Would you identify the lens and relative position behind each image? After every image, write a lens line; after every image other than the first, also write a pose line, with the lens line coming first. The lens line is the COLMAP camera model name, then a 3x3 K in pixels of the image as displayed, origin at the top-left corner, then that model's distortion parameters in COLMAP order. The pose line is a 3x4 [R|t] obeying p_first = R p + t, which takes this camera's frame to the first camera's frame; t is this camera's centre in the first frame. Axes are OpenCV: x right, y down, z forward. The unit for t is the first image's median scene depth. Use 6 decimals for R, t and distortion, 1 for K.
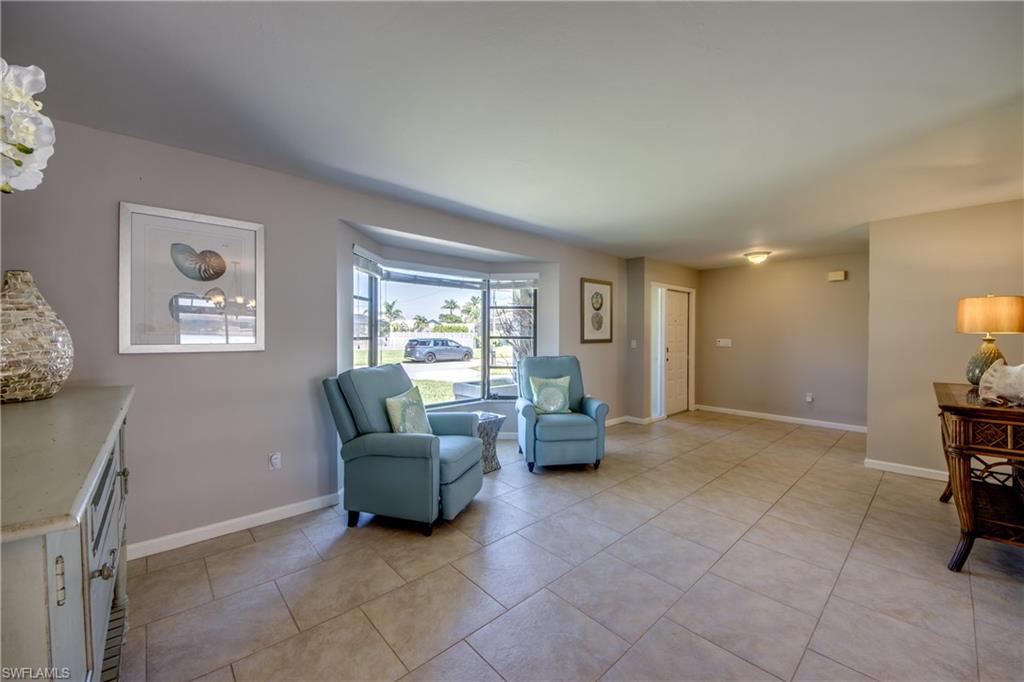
lens RADIAL K [[389.3, 0, 509.3], [0, 389.3, 339.1], [0, 0, 1]] dist [0.026774, -0.018181]
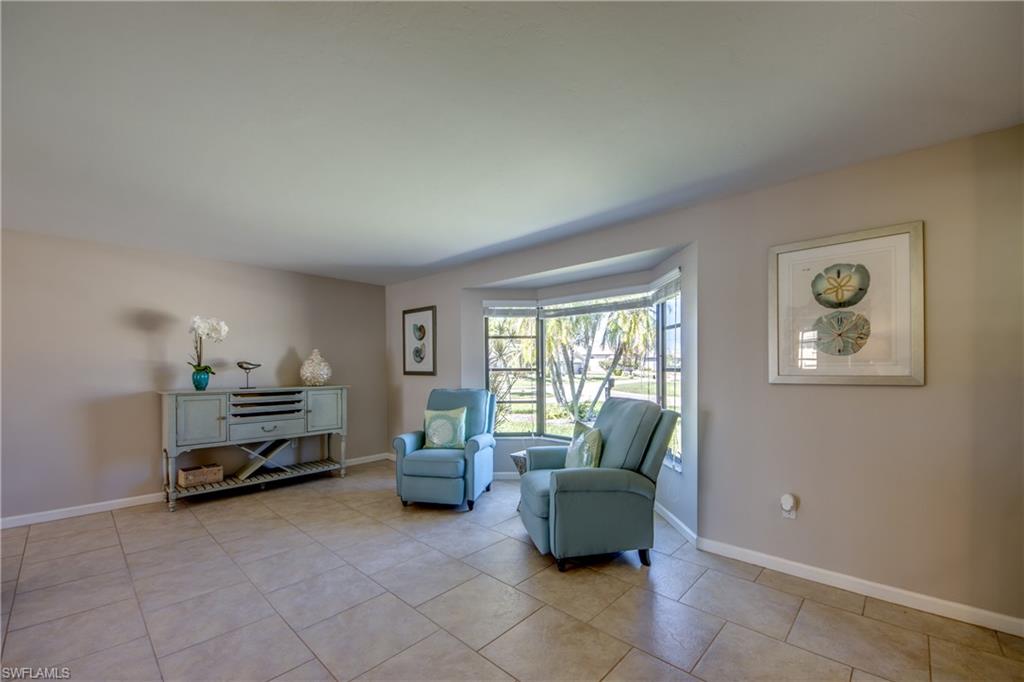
lens RADIAL K [[406.8, 0, 510.6], [0, 406.8, 364.9], [0, 0, 1]] dist [0.041266, -0.026806]
pose [[0.083578, -0.007838, -0.996470, 0.867983], [-0.007849, 0.999933, -0.008523, -0.005500], [0.996470, 0.008533, 0.083511, 0.822209]]
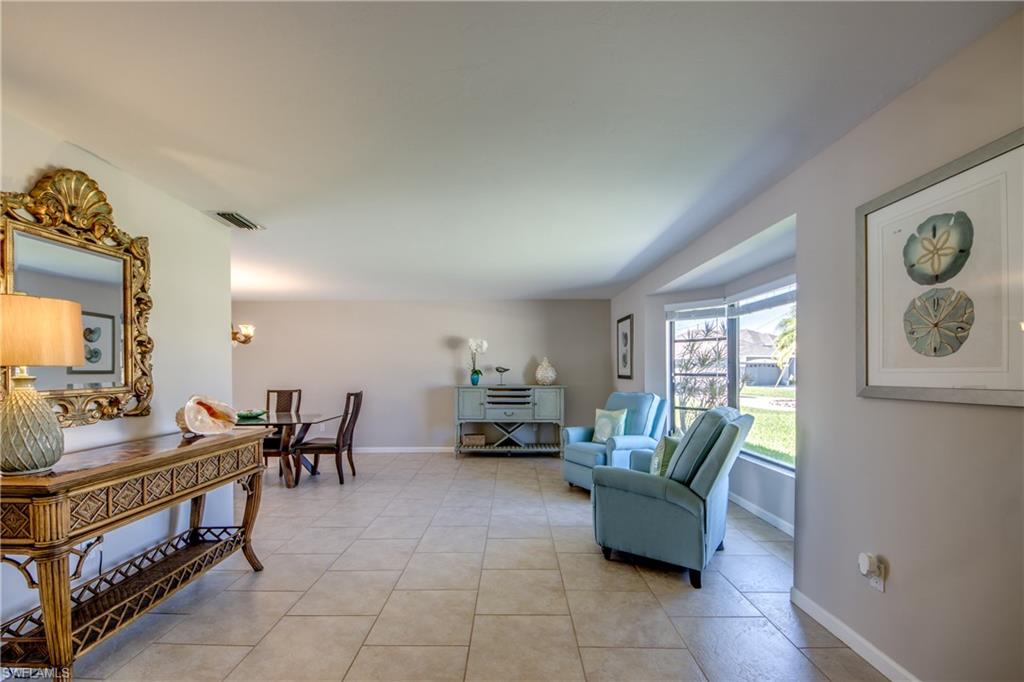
lens RADIAL K [[406.8, 0, 510.6], [0, 406.8, 364.9], [0, 0, 1]] dist [0.041266, -0.026806]
pose [[-0.669283, -0.014659, -0.742863, 0.866976], [-0.011616, 0.999890, -0.009266, -0.011936], [0.742917, 0.002428, -0.669379, 1.315098]]
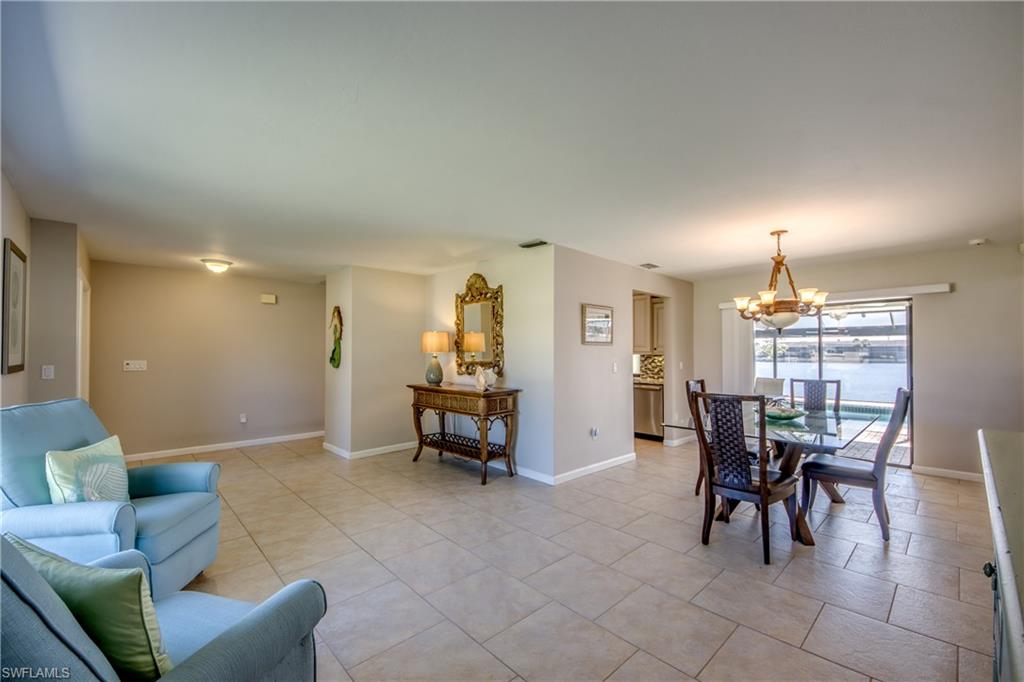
lens RADIAL K [[428.9, 0, 519.2], [0, 428.9, 343.7], [0, 0, 1]] dist [0.032886, -0.026794]
pose [[-0.031967, 0.014724, 0.999380, -0.474382], [0.016364, 0.999765, -0.014206, -0.015263], [-0.999355, 0.015900, -0.032200, 0.485821]]
